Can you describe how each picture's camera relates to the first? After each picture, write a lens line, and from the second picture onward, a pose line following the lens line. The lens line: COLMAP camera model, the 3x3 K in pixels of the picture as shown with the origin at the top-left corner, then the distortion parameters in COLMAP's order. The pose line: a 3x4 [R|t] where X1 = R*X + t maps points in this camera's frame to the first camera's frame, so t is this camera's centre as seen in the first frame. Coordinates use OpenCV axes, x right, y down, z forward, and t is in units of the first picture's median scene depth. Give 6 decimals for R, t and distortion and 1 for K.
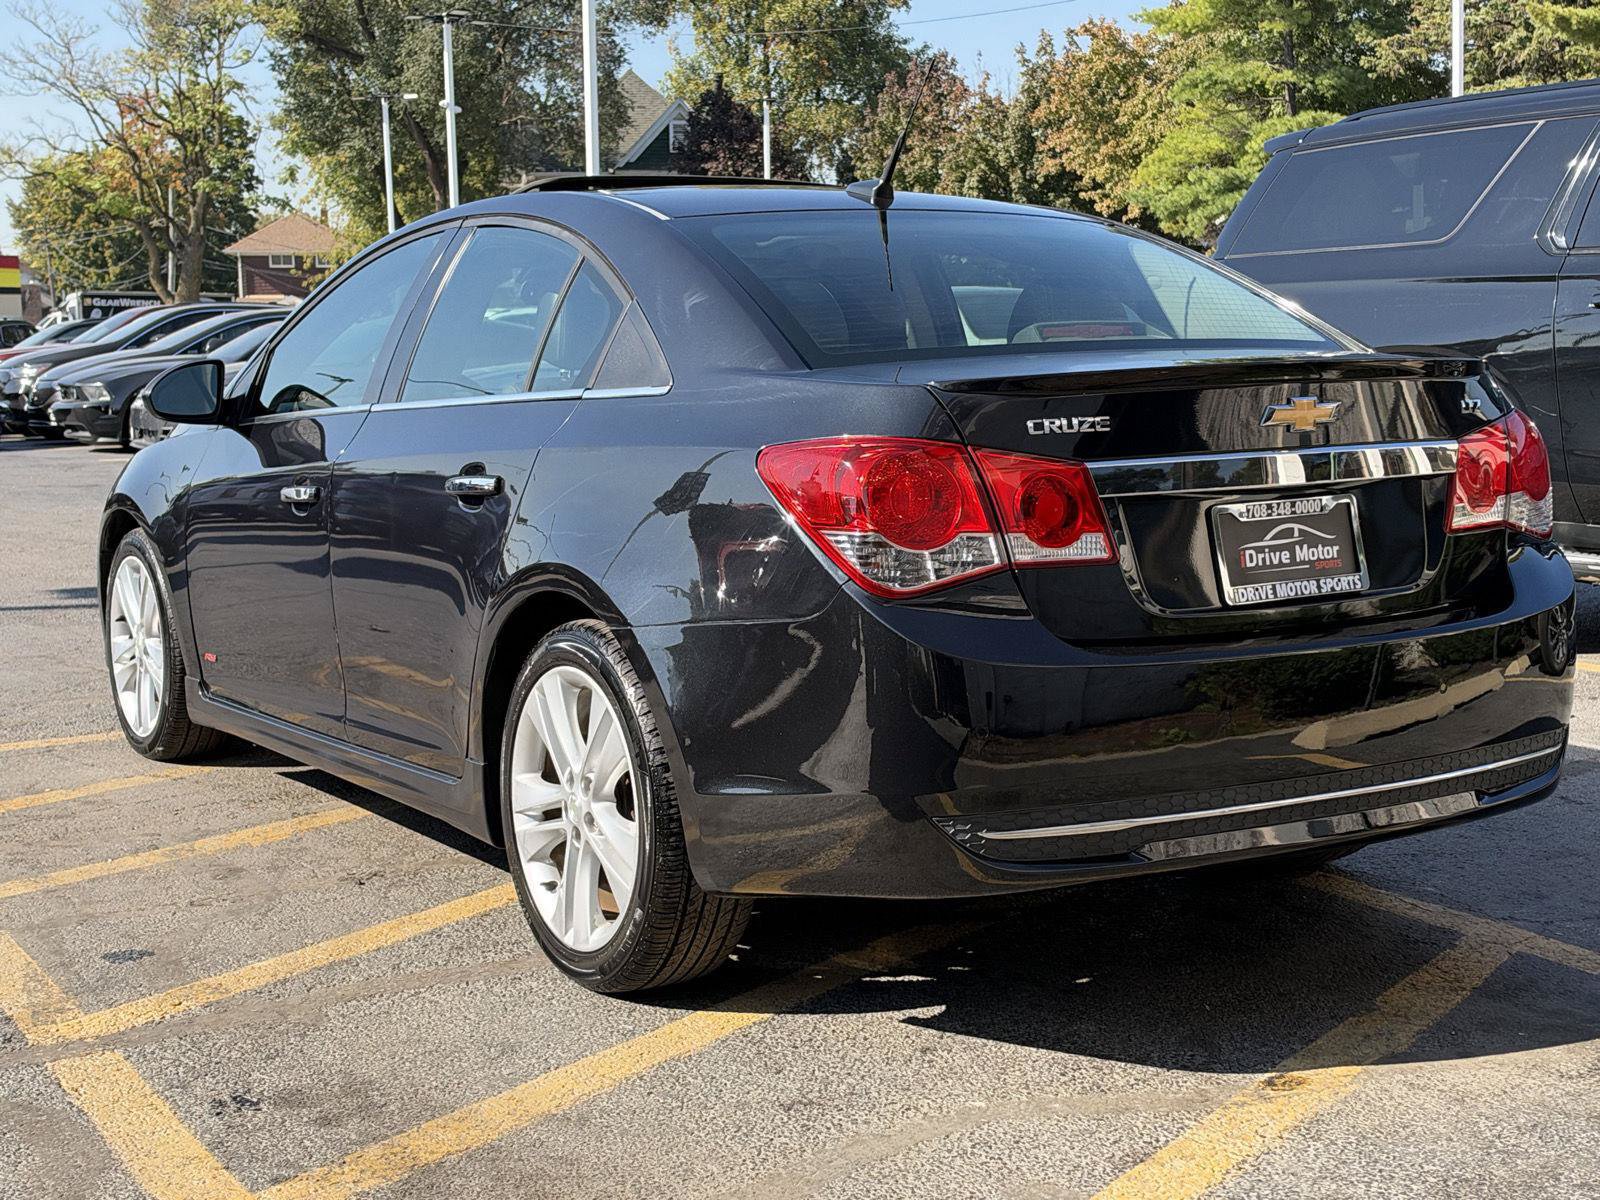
lens RADIAL K [[2264.8, 0, 786.9], [0, 2264.8, 586.1], [0, 0, 1]] dist [0.072039, 0.000000]
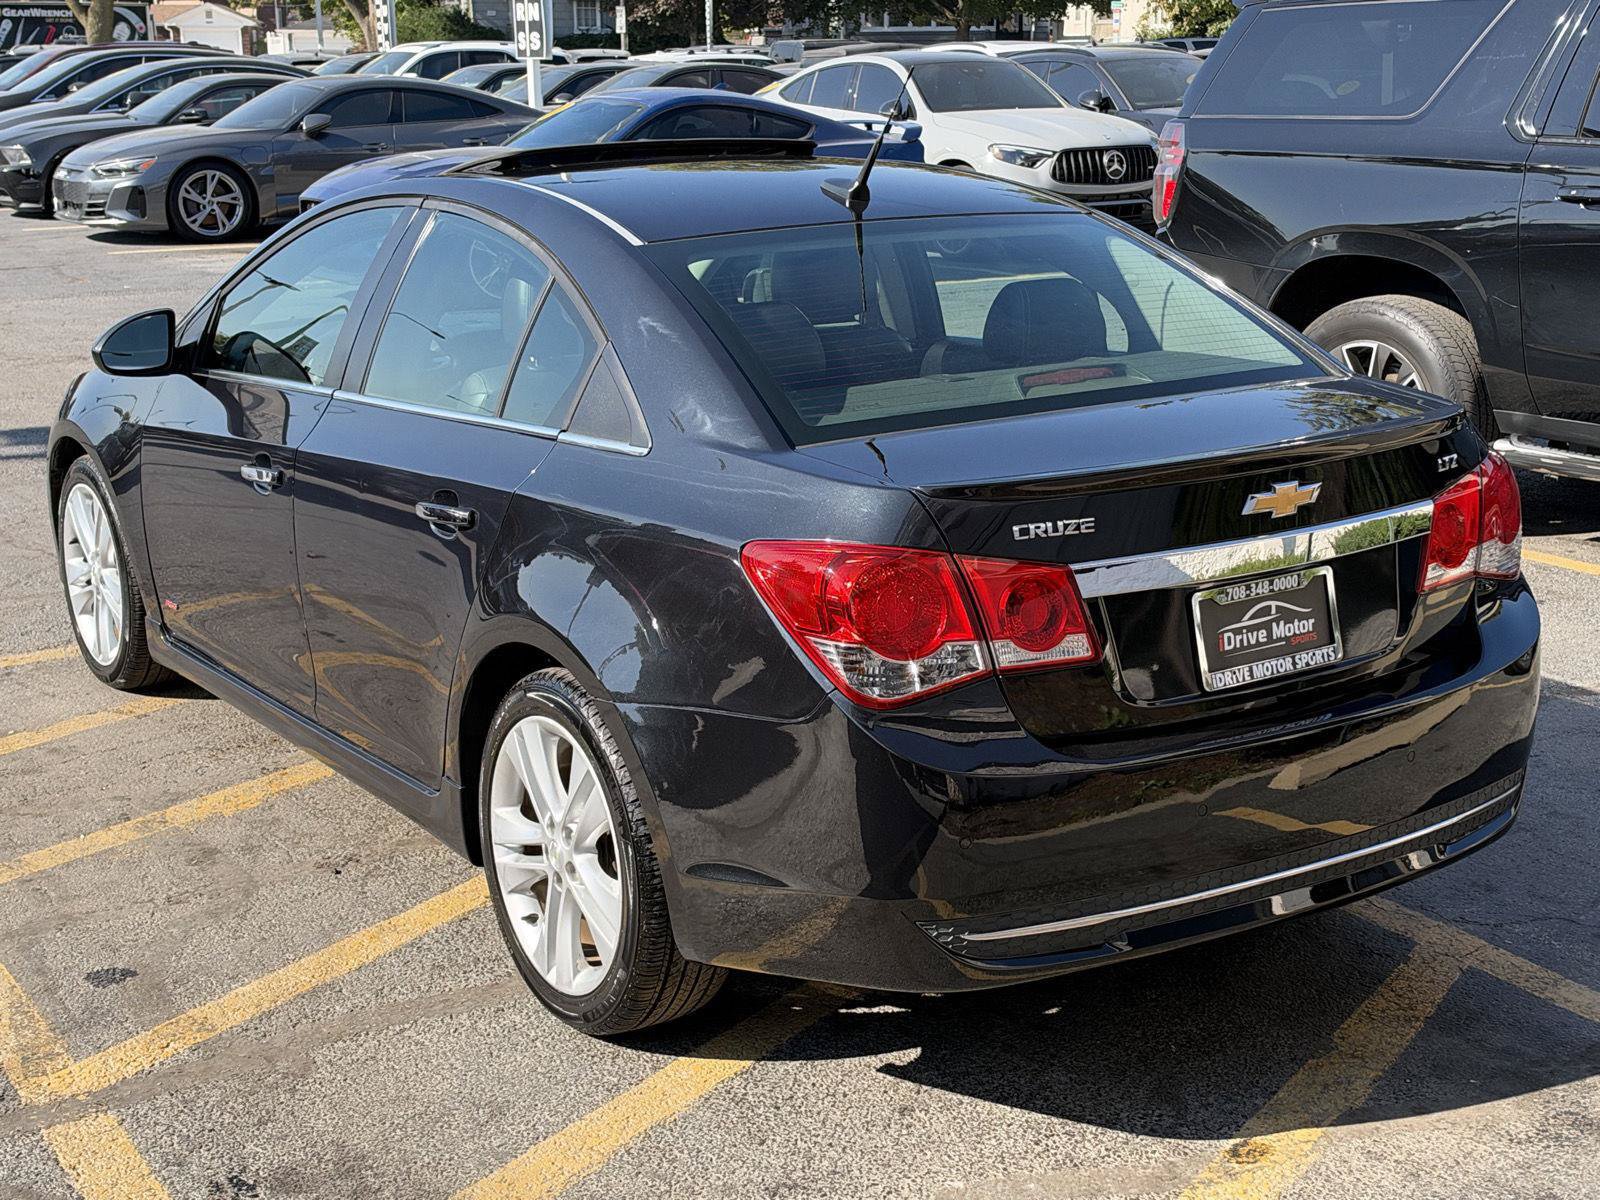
lens RADIAL K [[2264.8, 0, 810.1], [0, 2264.8, 607.5], [0, 0, 1]] dist [0.072039, 0.000000]
pose [[0.999300, -0.002928, 0.037283, -0.018418], [-0.002237, 0.990468, 0.137723, -0.158117], [-0.037331, -0.137710, 0.989769, 0.010294]]
